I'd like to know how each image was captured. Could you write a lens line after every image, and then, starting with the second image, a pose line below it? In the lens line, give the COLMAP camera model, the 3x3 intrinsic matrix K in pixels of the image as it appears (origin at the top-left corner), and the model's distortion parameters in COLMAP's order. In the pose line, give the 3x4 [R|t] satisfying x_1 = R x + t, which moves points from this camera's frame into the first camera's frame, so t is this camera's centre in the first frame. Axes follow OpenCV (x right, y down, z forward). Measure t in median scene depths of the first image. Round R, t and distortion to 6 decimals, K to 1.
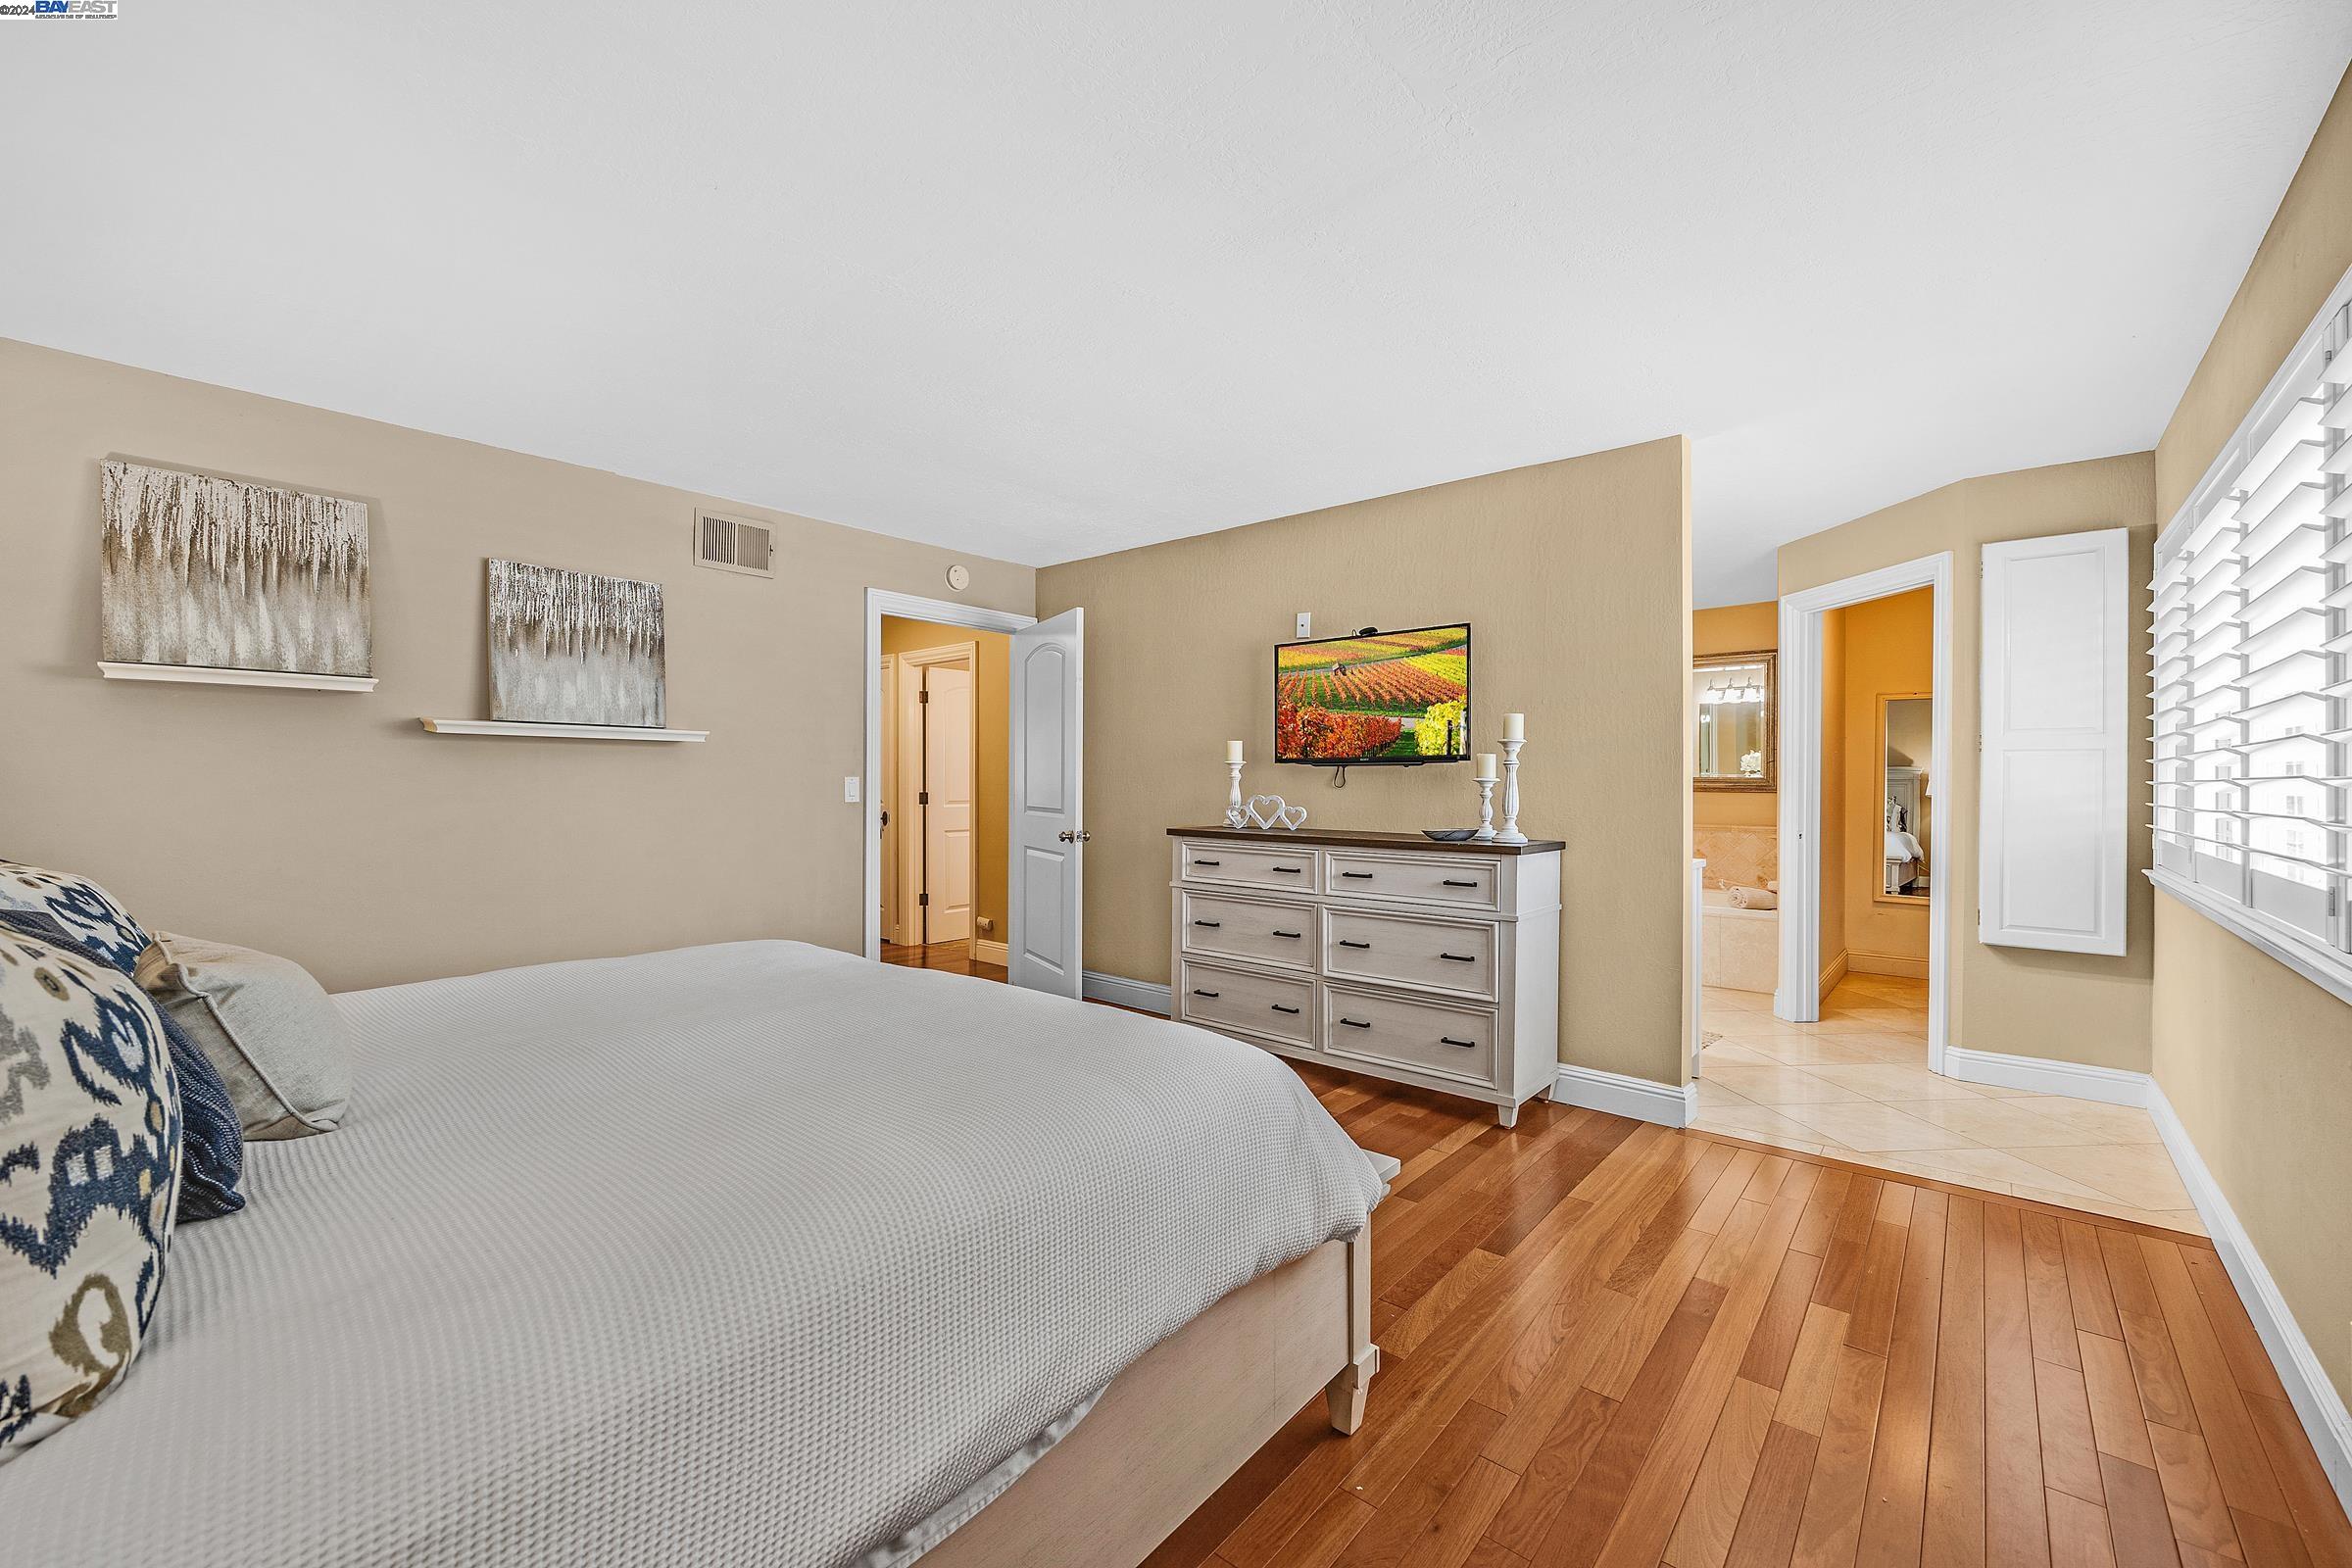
lens RADIAL K [[947.1, 0, 1175.9], [0, 947.1, 778.8], [0, 0, 1]] dist [-0.001622, 0.000033]
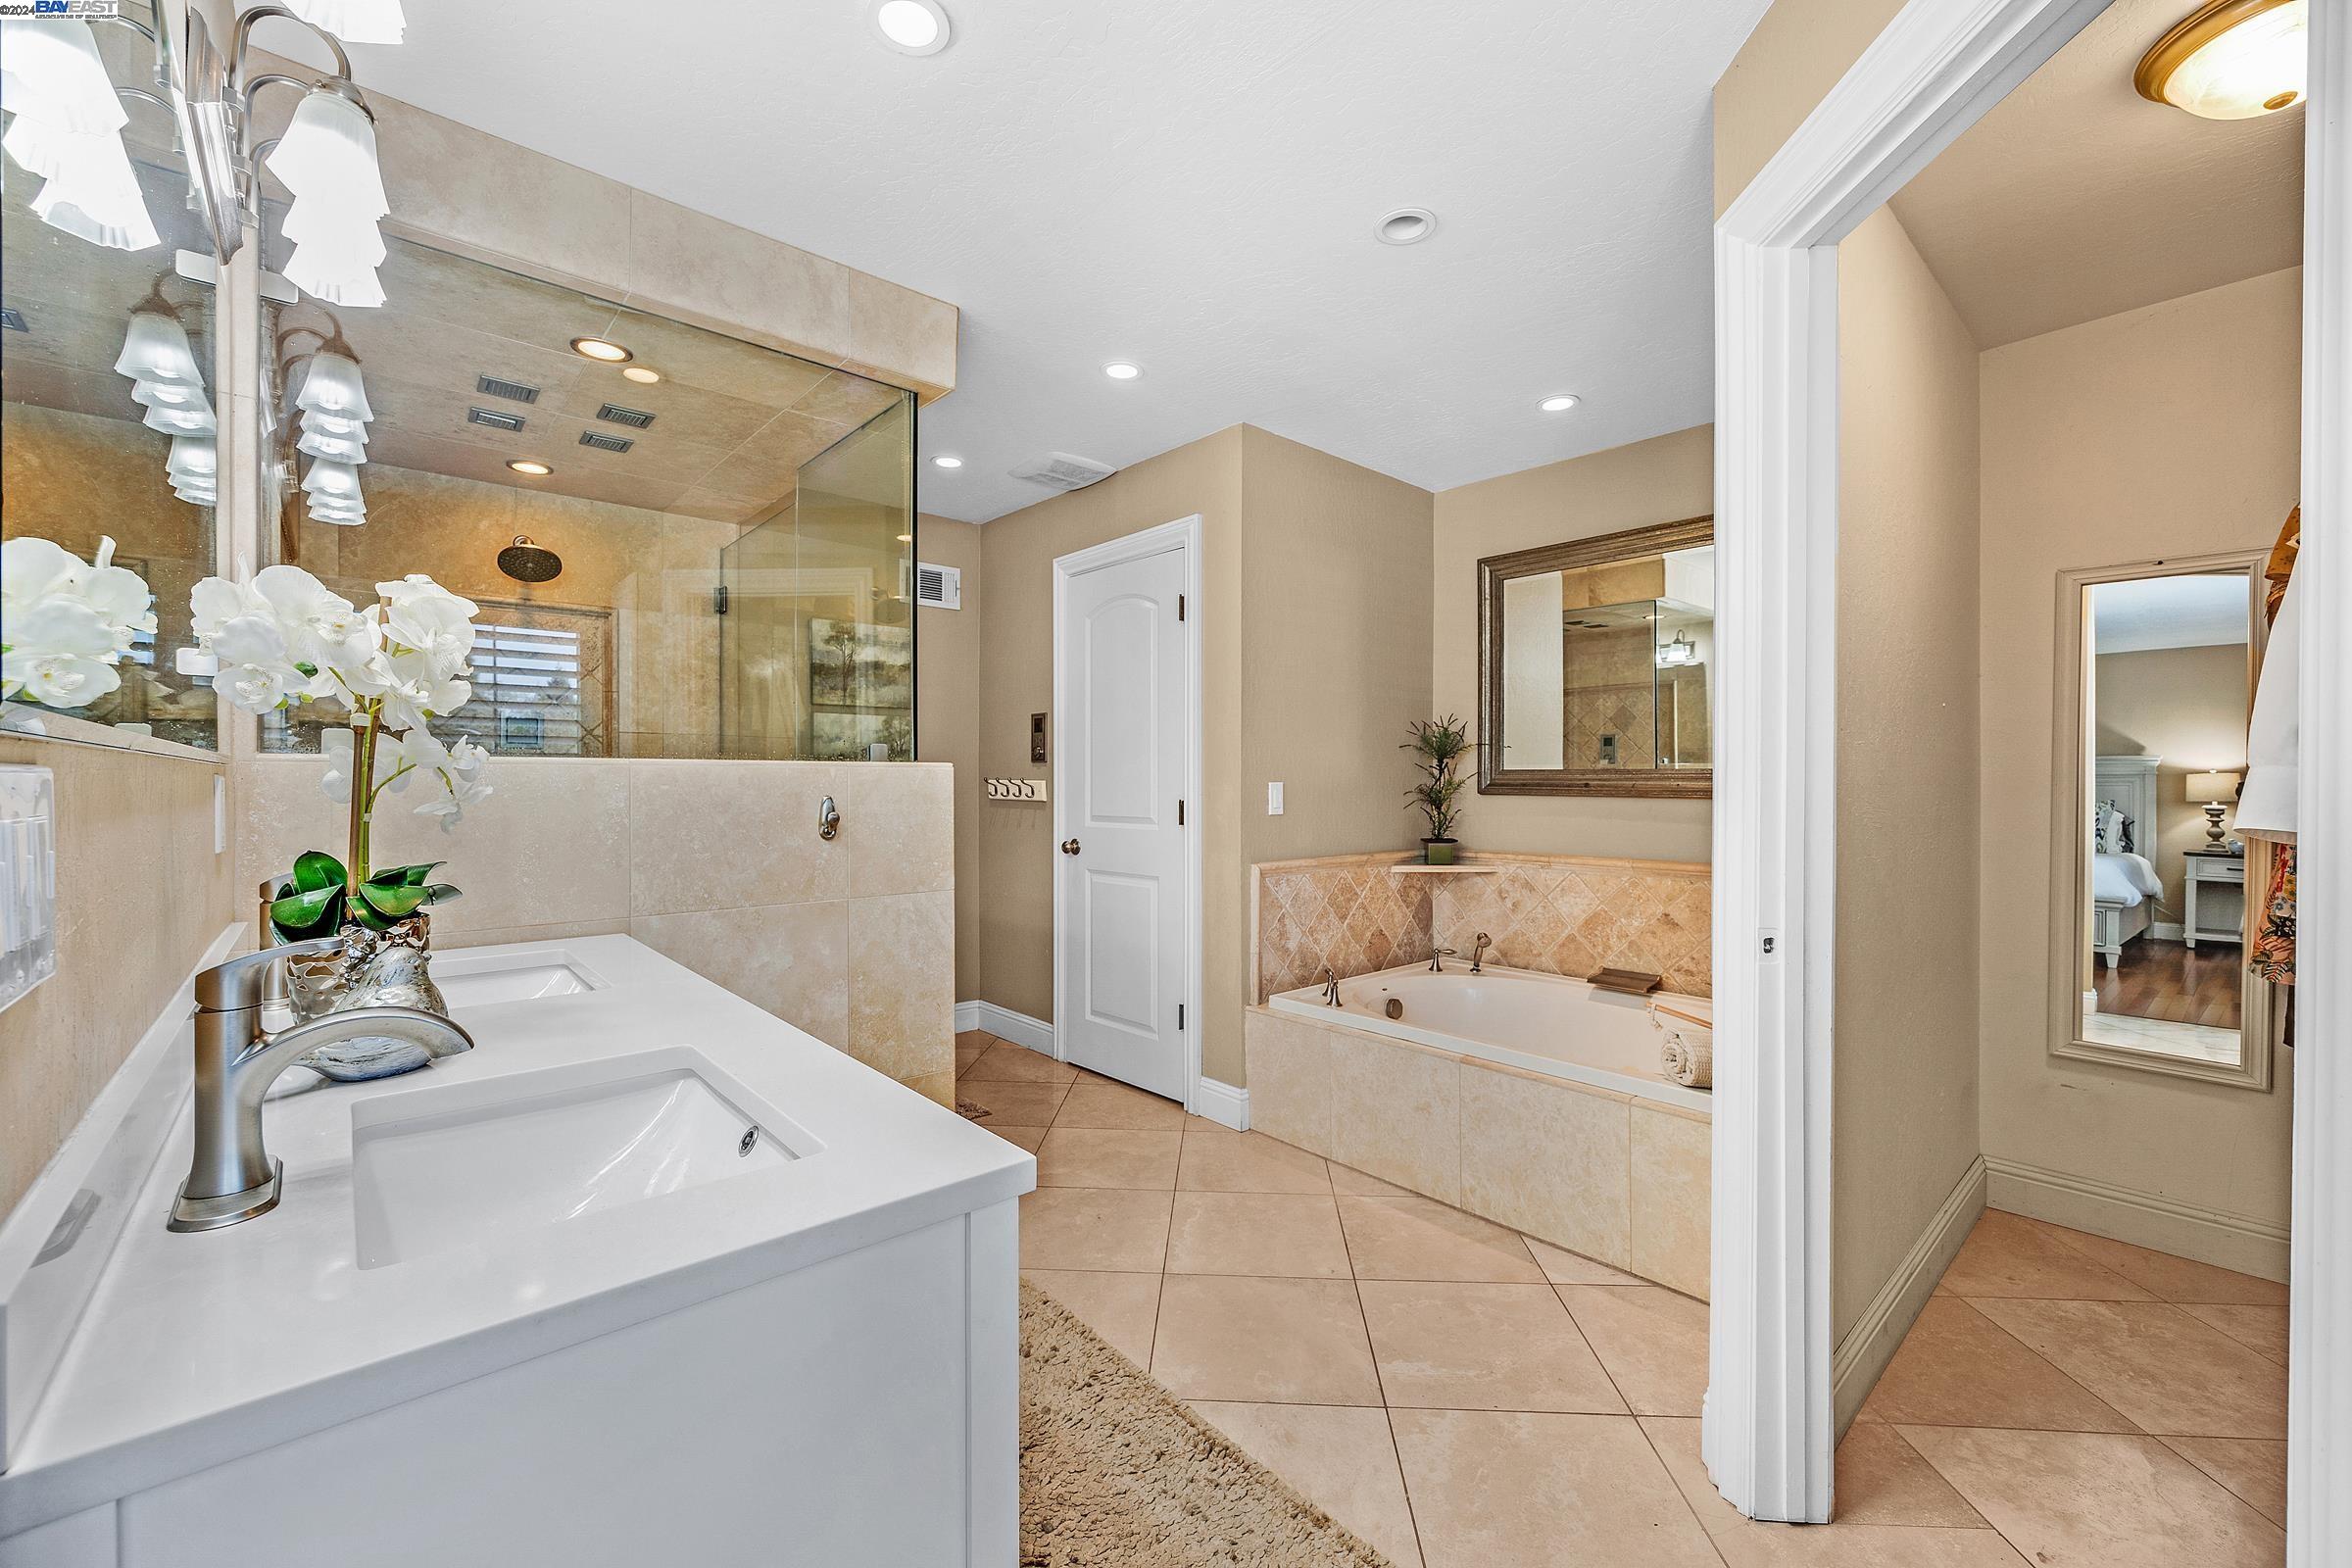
lens RADIAL K [[947.1, 0, 1179.6], [0, 947.1, 786.5], [0, 0, 1]] dist [-0.001622, 0.000033]
pose [[0.991281, -0.009331, -0.131435, 0.226502], [0.009963, 0.999942, 0.004152, 0.001300], [0.131389, -0.005425, 0.991316, 0.293299]]
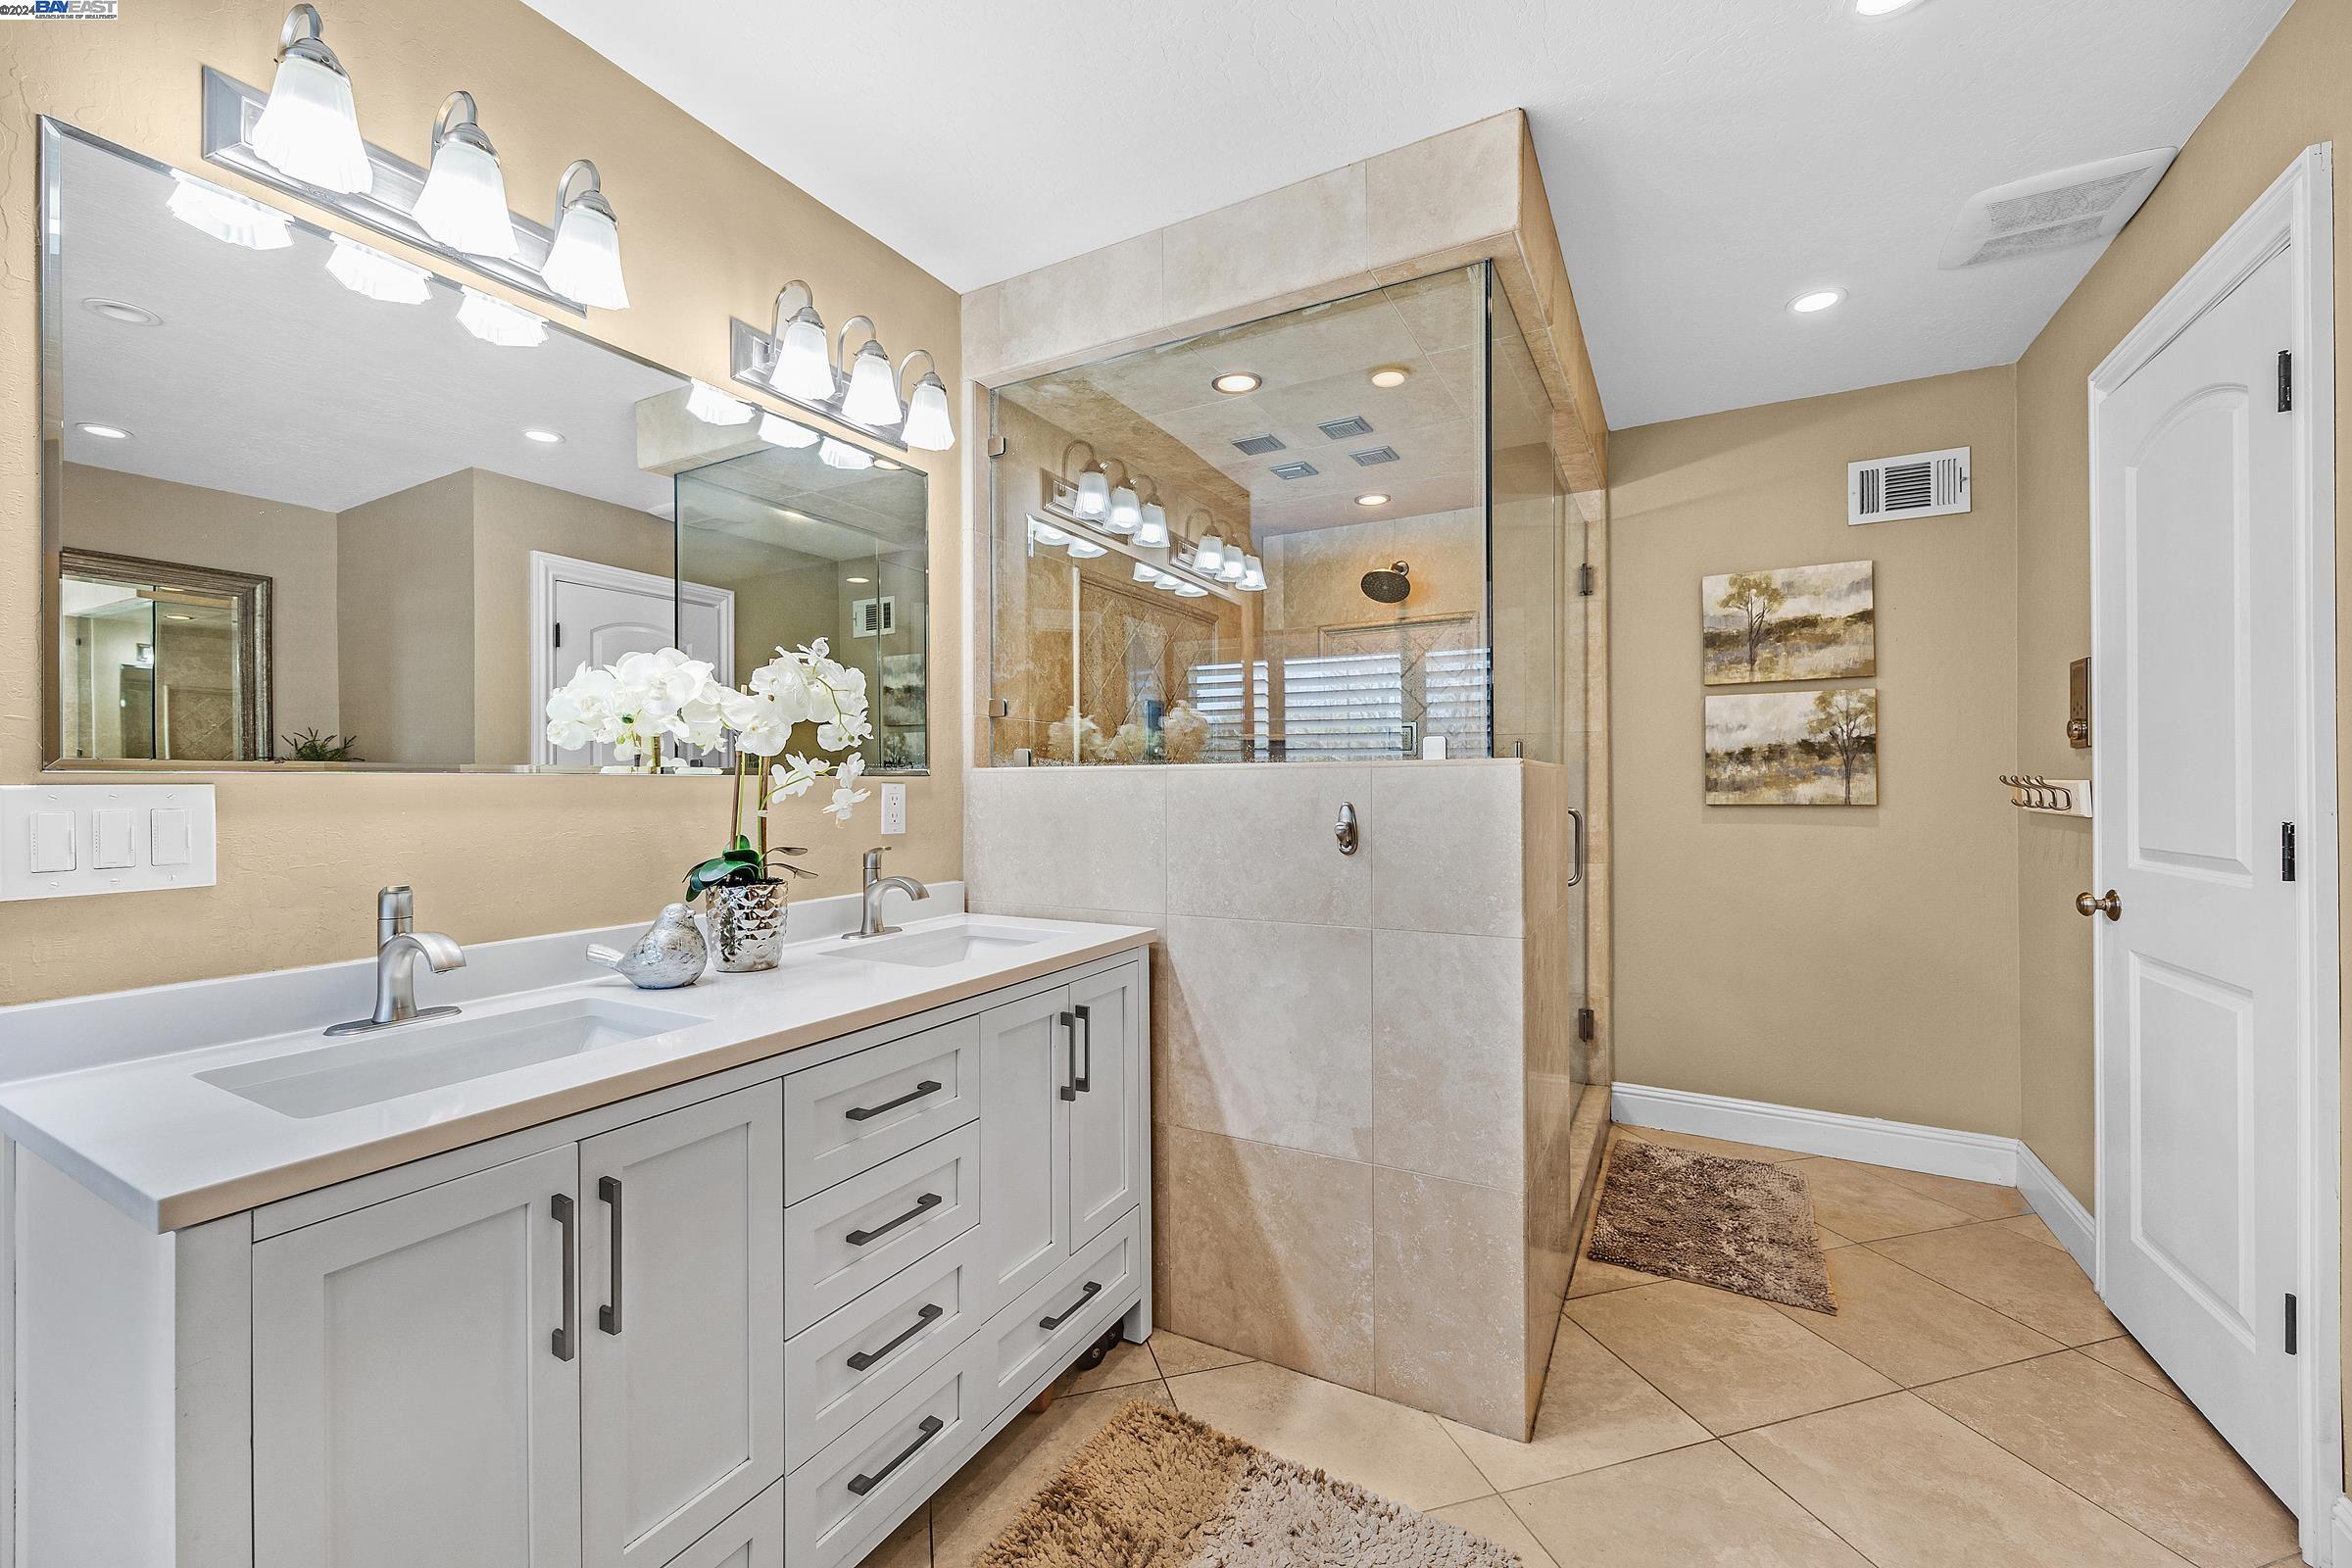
lens RADIAL K [[947.1, 0, 1181.3], [0, 947.1, 784.9], [0, 0, 1]] dist [-0.001622, 0.000033]
pose [[0.203058, -0.012702, -0.979084, 0.290372], [0.007175, 0.999908, -0.011485, 0.002020], [0.979140, -0.004692, 0.203131, 0.428843]]
